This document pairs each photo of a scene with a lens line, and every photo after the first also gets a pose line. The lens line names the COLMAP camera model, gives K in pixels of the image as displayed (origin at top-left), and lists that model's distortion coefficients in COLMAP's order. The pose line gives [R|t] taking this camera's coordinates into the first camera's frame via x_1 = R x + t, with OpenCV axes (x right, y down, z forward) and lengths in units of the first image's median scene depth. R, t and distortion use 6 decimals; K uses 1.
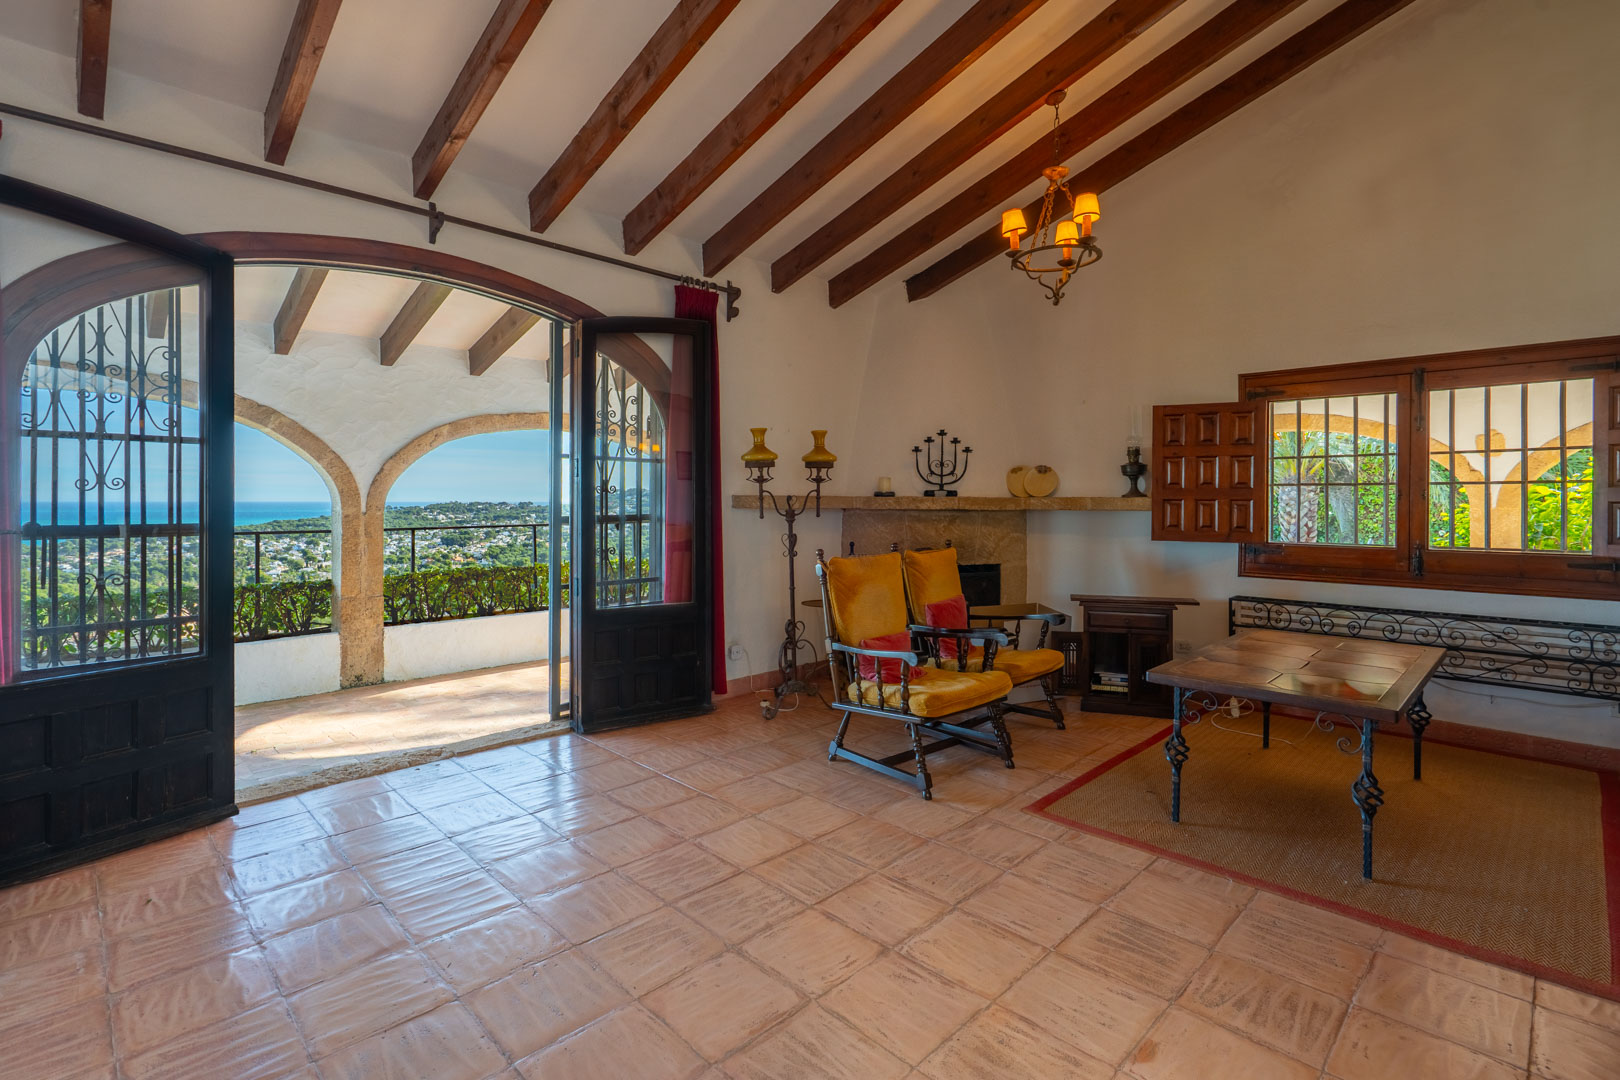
lens RADIAL K [[763.9, 0, 808.0], [0, 763.9, 502.8], [0, 0, 1]] dist [0.000573, 0.000579]
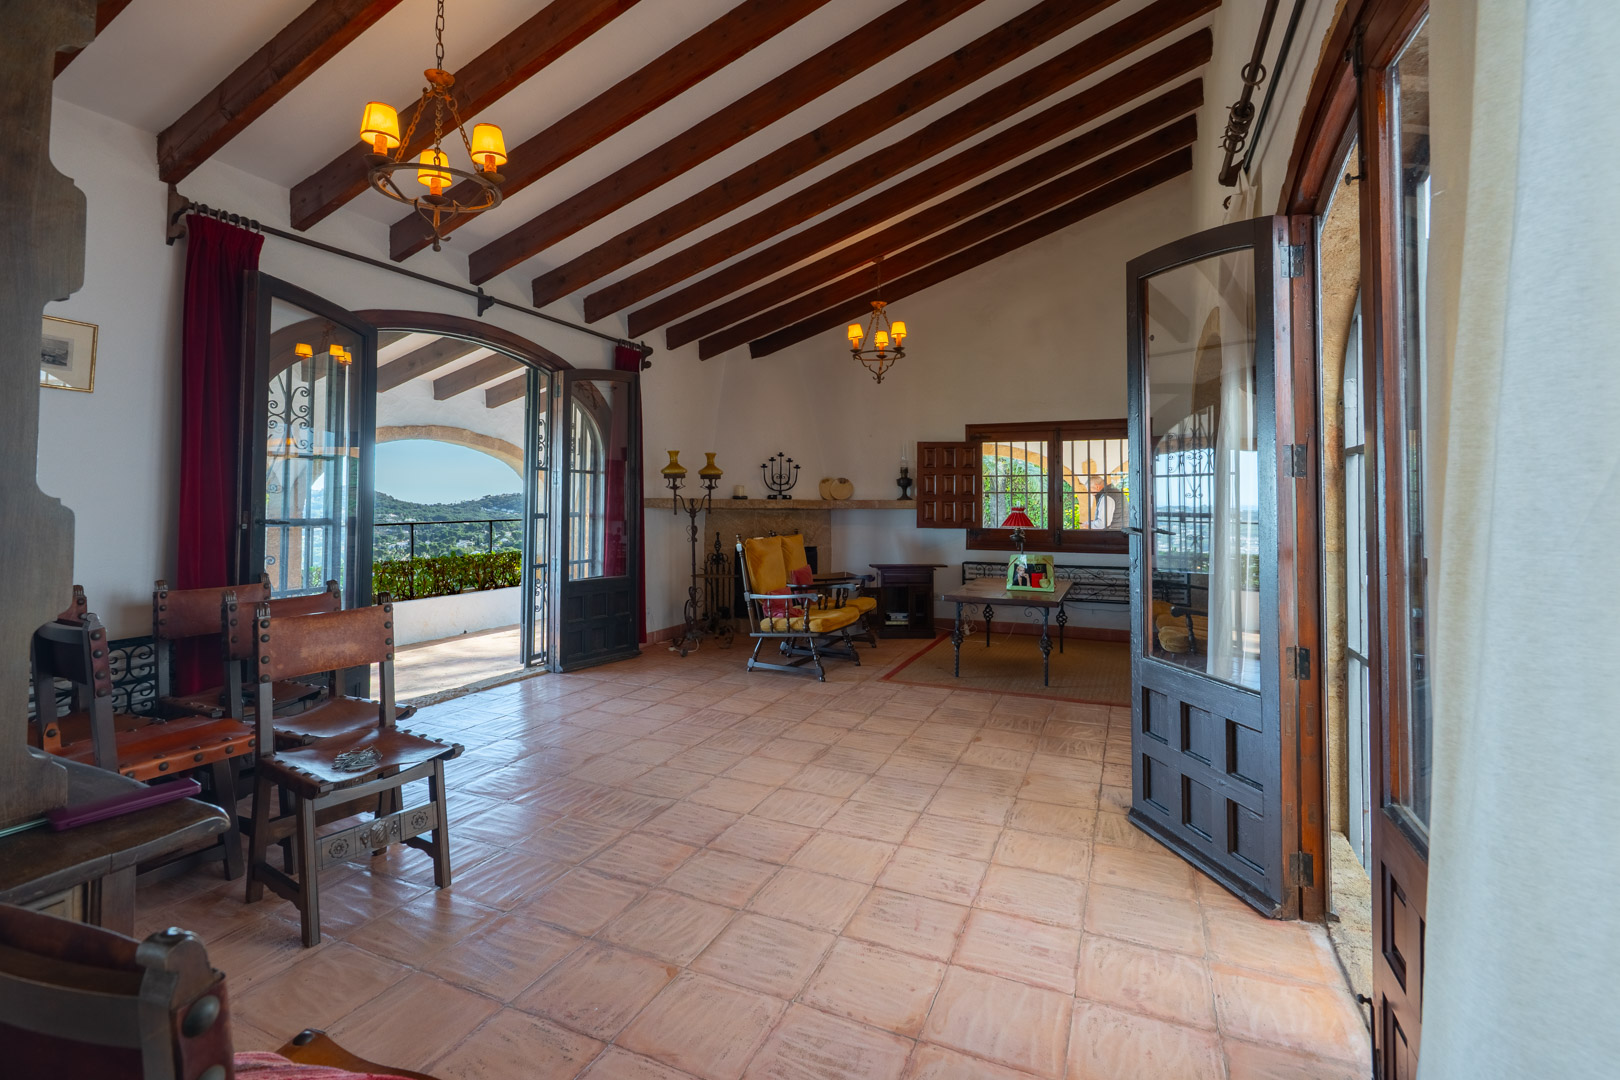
lens RADIAL K [[754.0, 0, 788.7], [0, 754.0, 481.0], [0, 0, 1]] dist [-0.002399, 0.000023]
pose [[0.938647, 0.010607, 0.344715, -0.343541], [0.000509, 0.999483, -0.032139, 0.003203], [-0.344878, 0.030342, 0.938157, -0.373997]]
